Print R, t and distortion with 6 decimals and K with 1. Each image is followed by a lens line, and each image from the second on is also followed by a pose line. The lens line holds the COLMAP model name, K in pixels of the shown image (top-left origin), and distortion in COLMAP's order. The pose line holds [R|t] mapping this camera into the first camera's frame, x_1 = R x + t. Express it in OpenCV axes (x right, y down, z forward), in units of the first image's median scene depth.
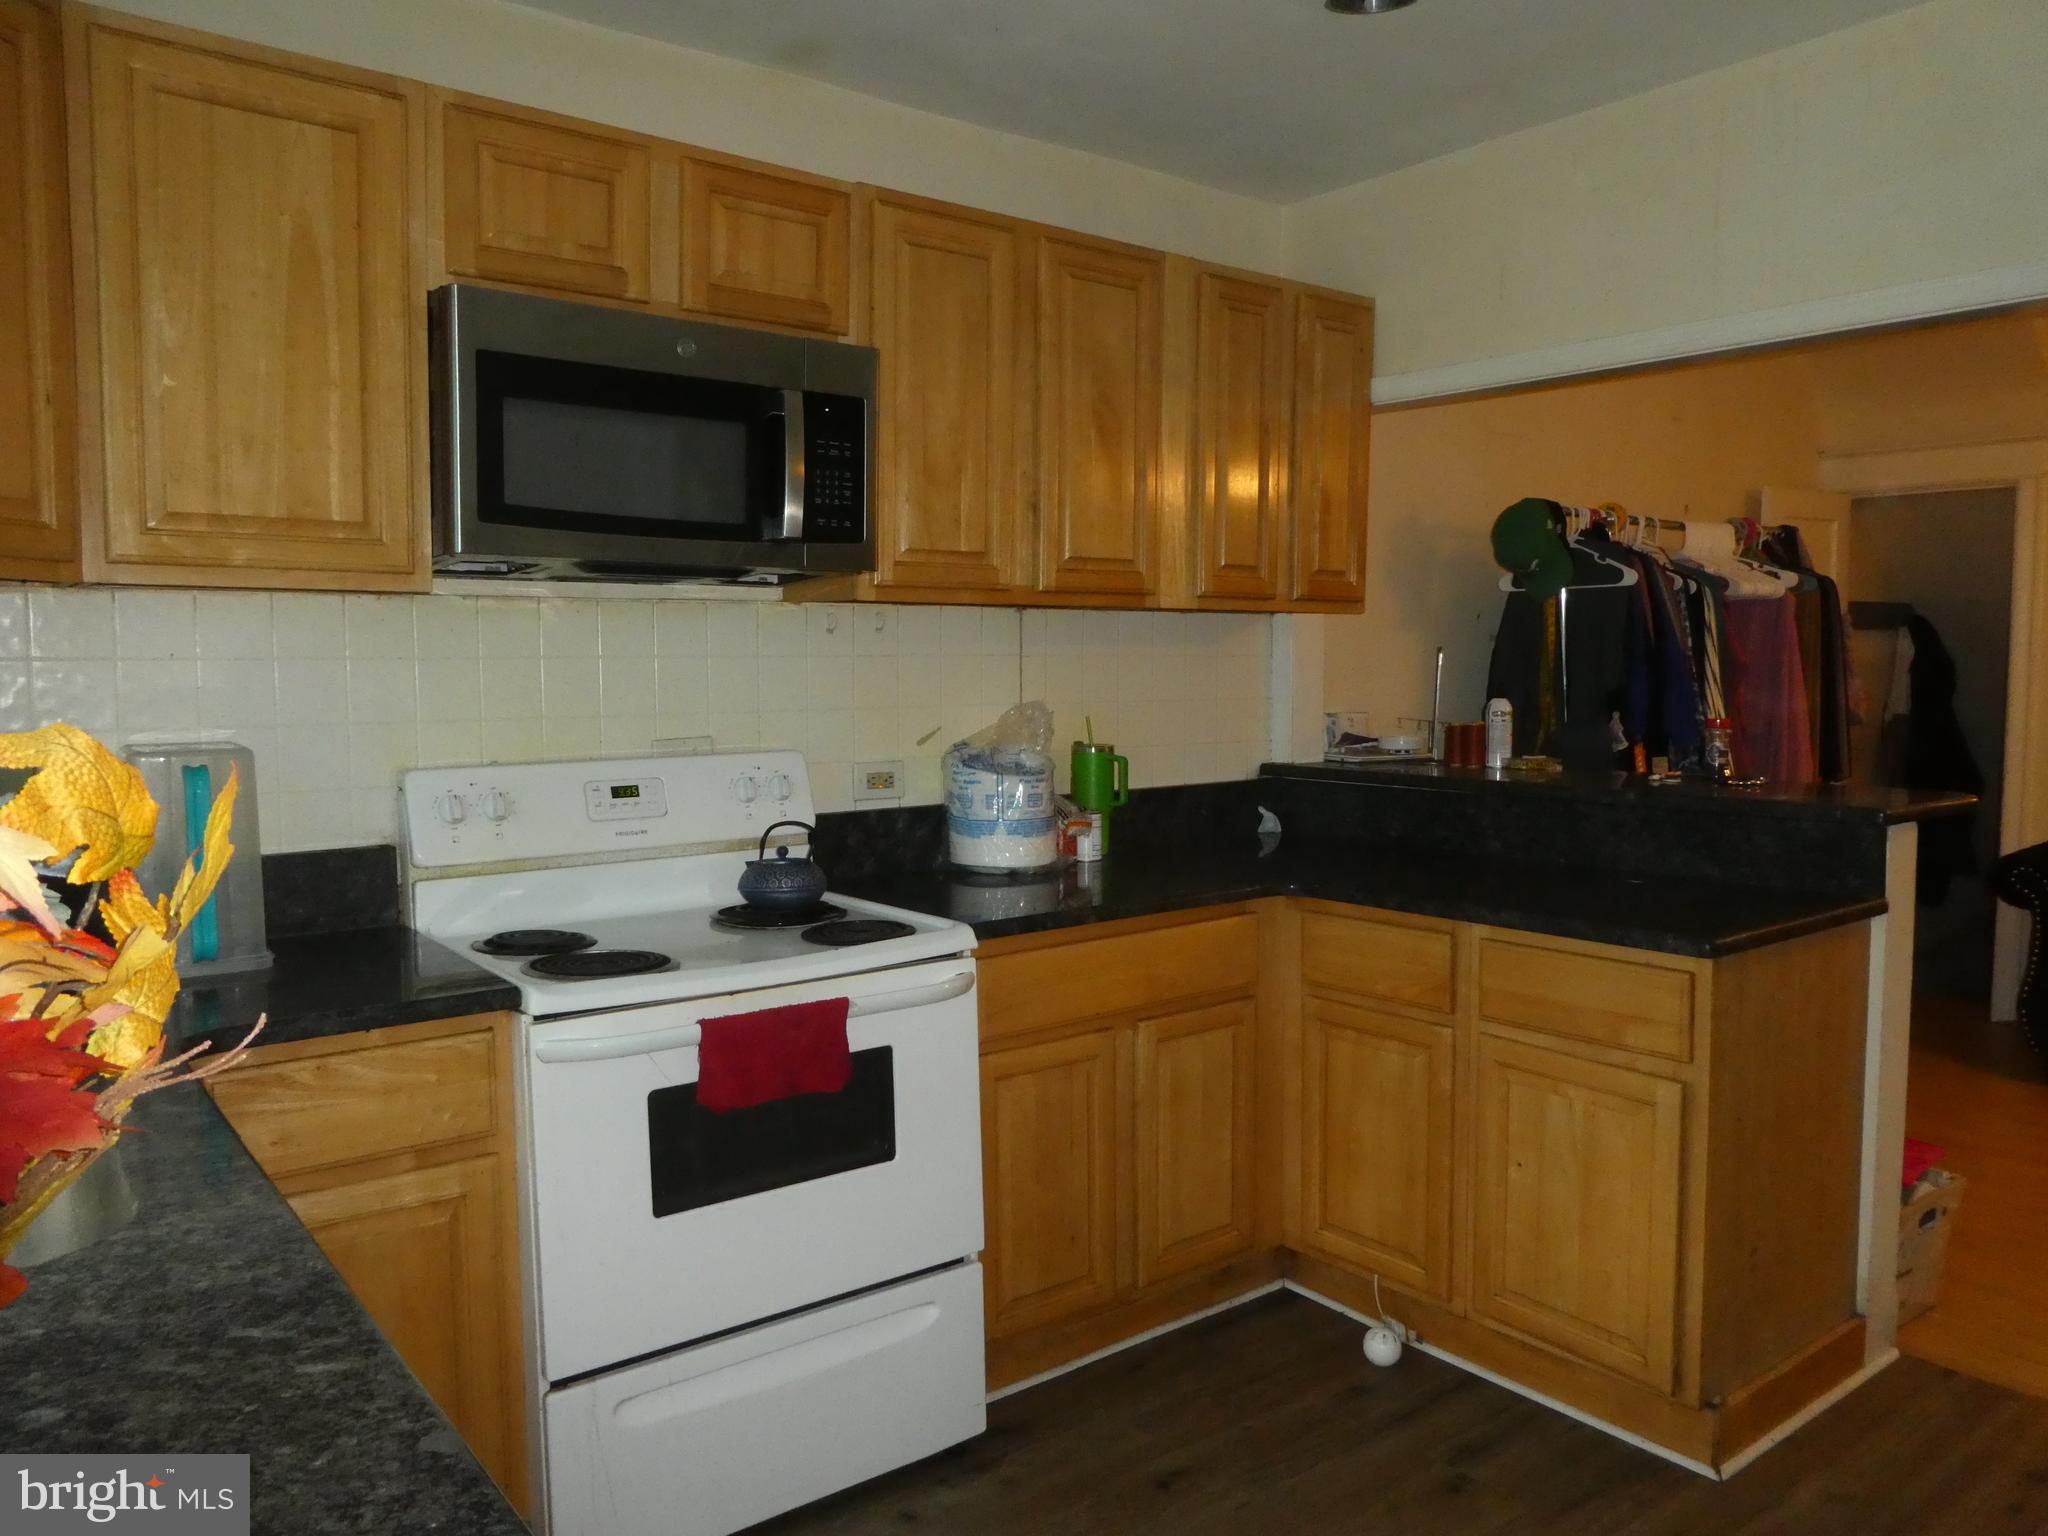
lens RADIAL K [[1475.8, 0, 1030.8], [0, 1475.8, 772.3], [0, 0, 1]] dist [-0.023763, 0.001208]
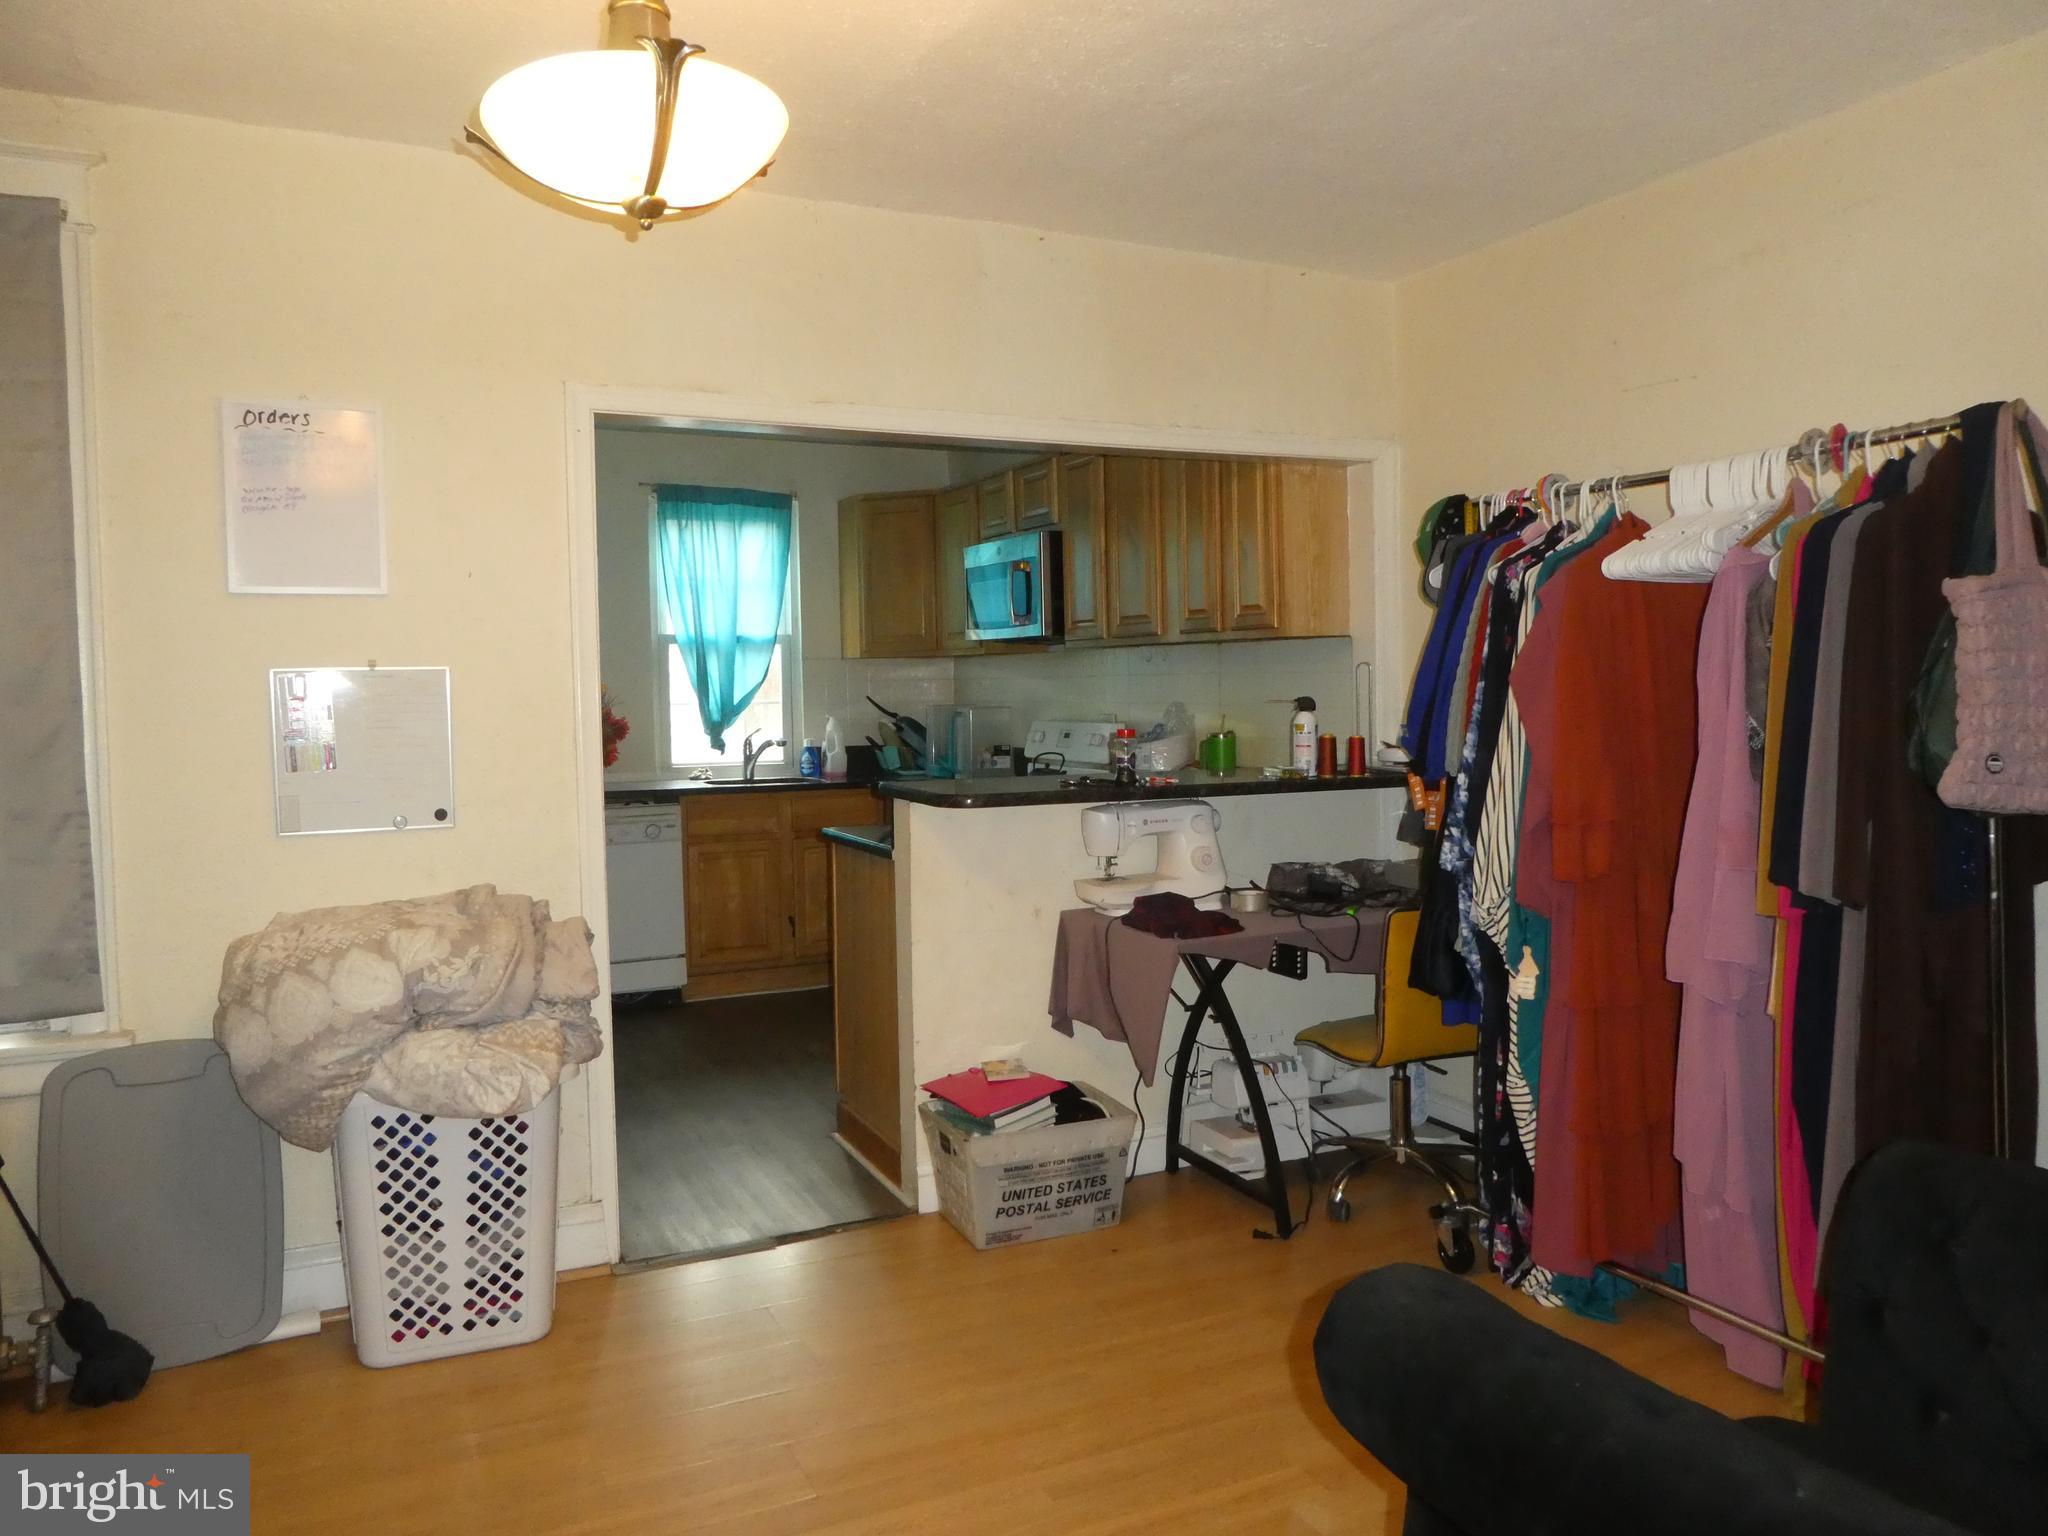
lens RADIAL K [[1475.8, 0, 1023.7], [0, 1475.8, 757.2], [0, 0, 1]] dist [-0.023763, 0.001208]
pose [[-0.213852, 0.053273, -0.975412, 1.919290], [-0.066457, 0.995405, 0.068935, -0.103900], [0.974603, 0.079565, -0.209329, 1.393062]]
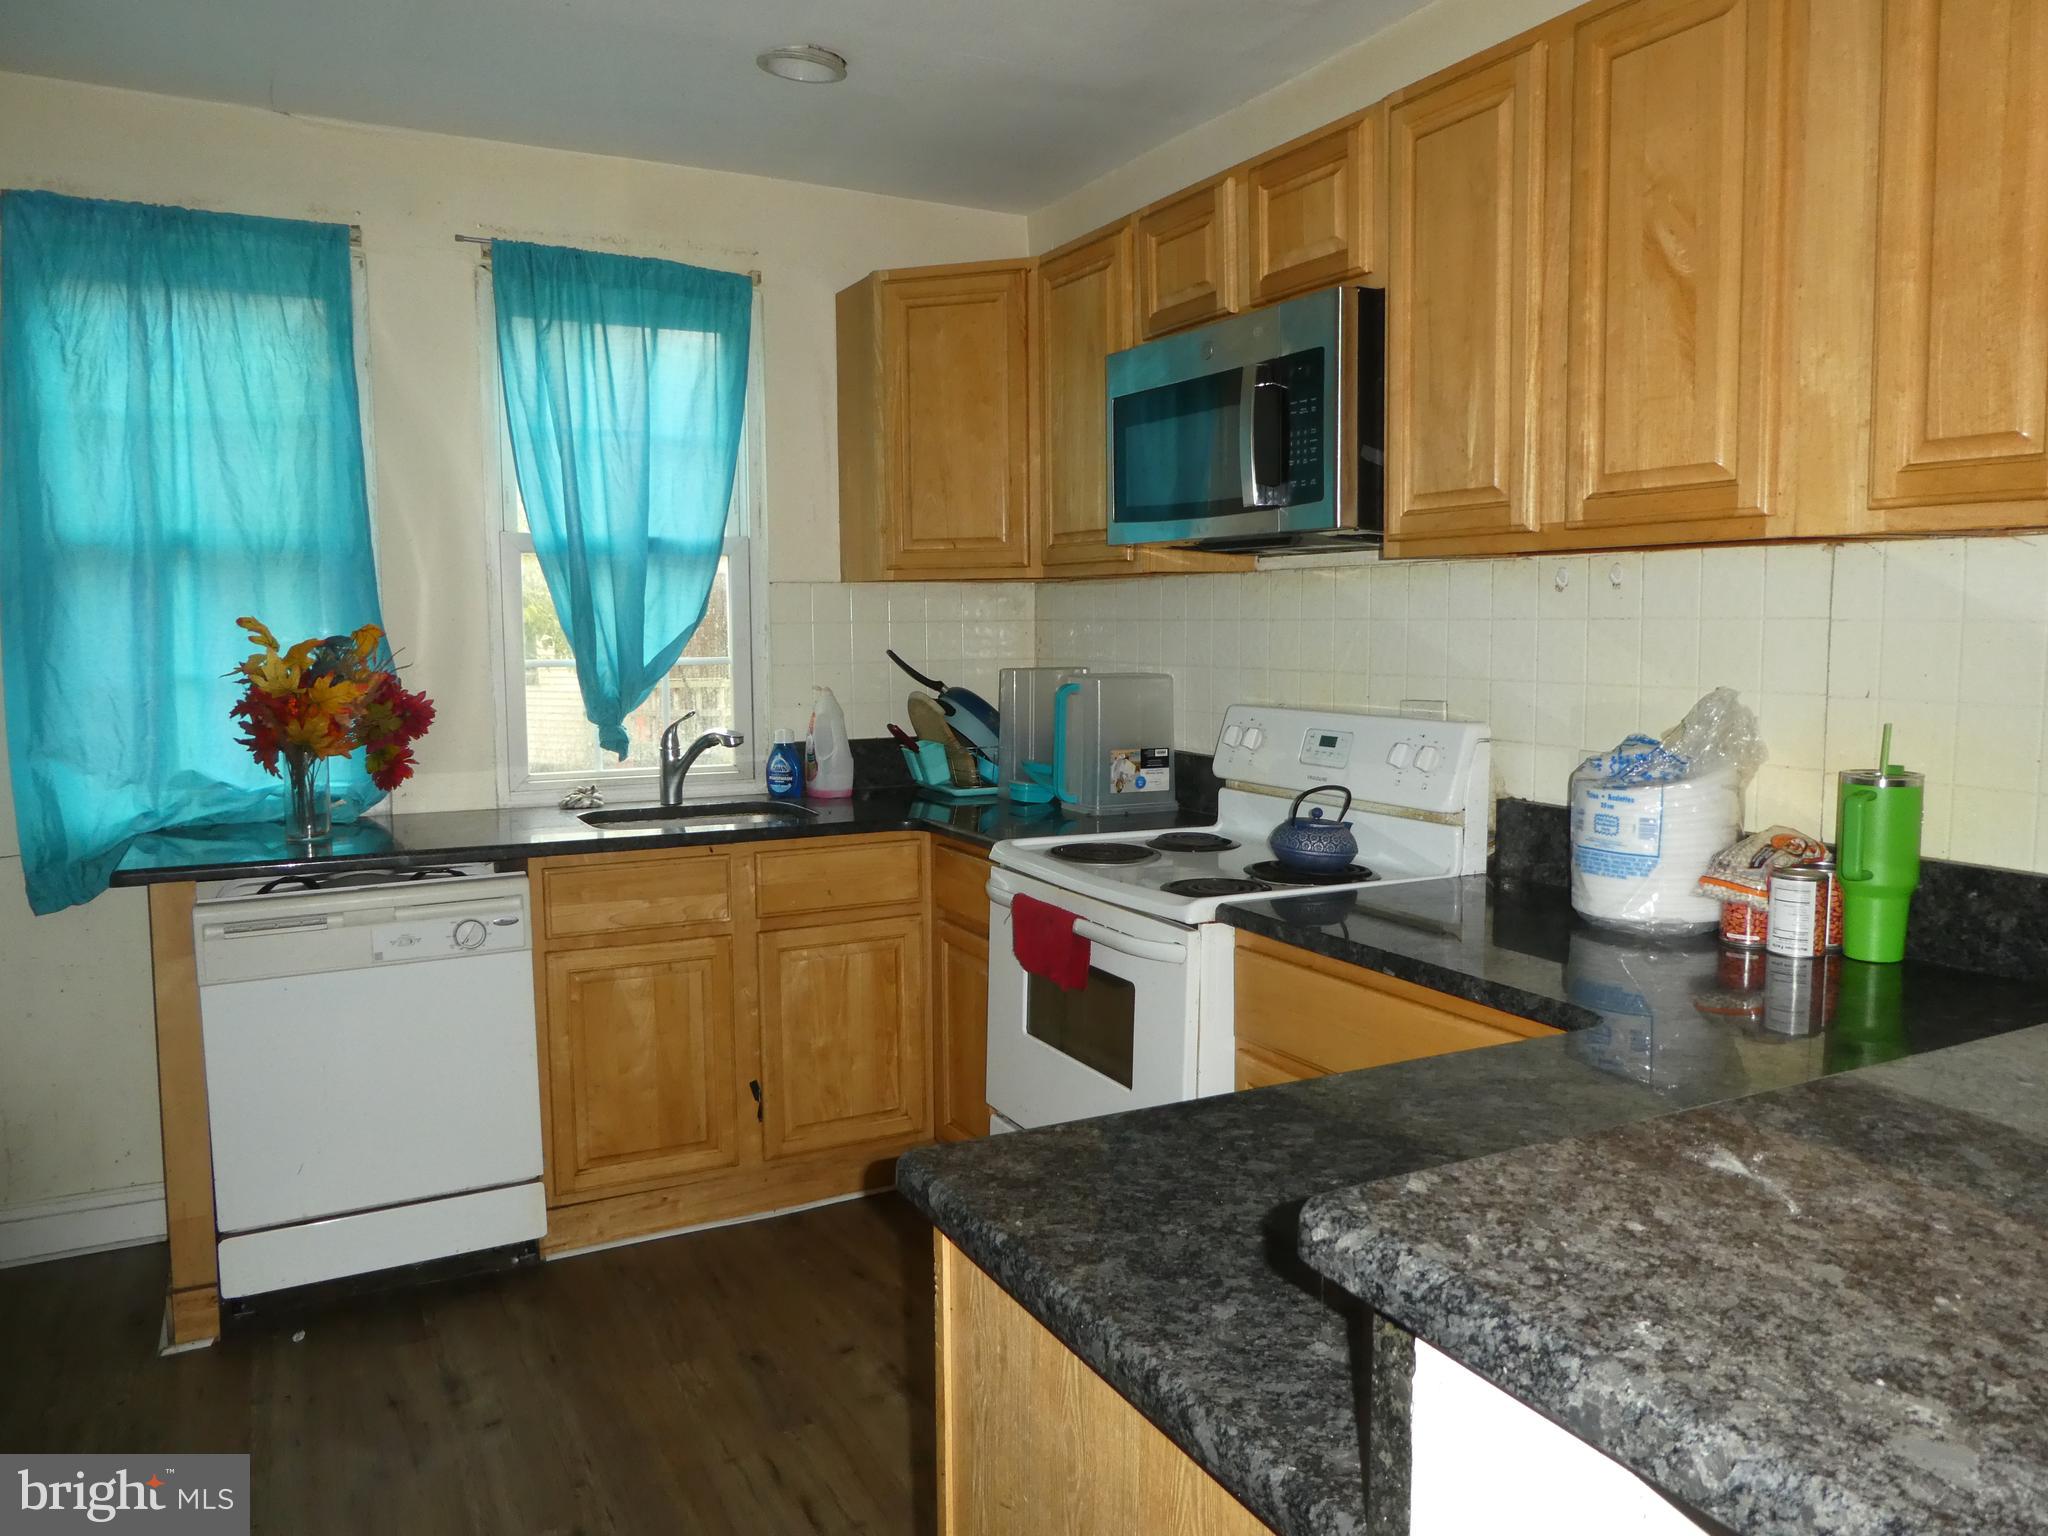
lens RADIAL K [[1475.8, 0, 1033.4], [0, 1475.8, 758.5], [0, 0, 1]] dist [-0.023763, 0.001208]
pose [[-0.165880, 0.096185, -0.981444, 0.832883], [-0.074765, 0.991141, 0.109771, -0.077613], [0.983308, 0.091587, -0.157220, 0.945975]]
